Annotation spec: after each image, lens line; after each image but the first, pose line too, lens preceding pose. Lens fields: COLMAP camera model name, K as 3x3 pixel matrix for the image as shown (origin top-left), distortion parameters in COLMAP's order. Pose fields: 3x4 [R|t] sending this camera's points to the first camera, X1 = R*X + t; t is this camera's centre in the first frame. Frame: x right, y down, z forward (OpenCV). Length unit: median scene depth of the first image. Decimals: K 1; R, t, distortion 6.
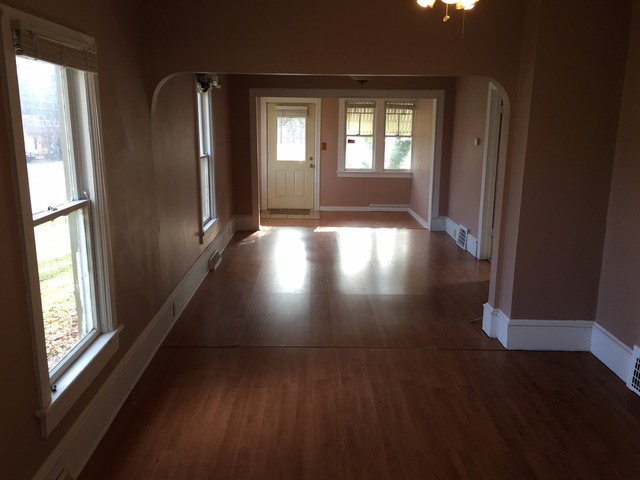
lens RADIAL K [[537.8, 0, 314.8], [0, 537.8, 230.1], [0, 0, 1]] dist [0.055085, -0.056928]
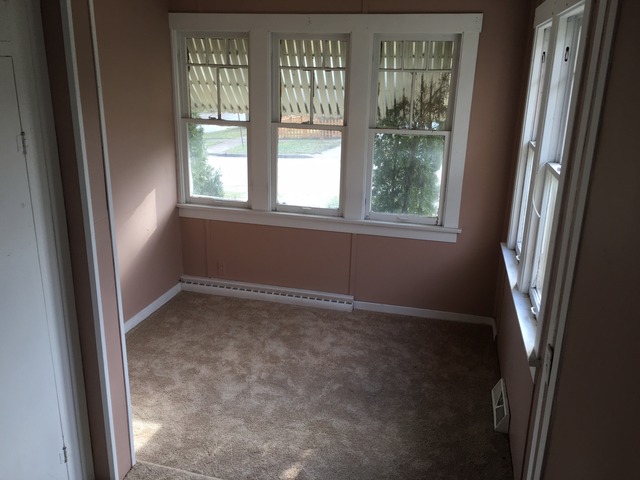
lens RADIAL K [[537.8, 0, 314.8], [0, 537.8, 230.1], [0, 0, 1]] dist [0.055085, -0.056928]
pose [[0.255333, -0.272084, 0.927780, -0.524389], [0.181152, 0.956056, 0.230522, -0.362431], [-0.949731, 0.109209, 0.293402, 1.681721]]
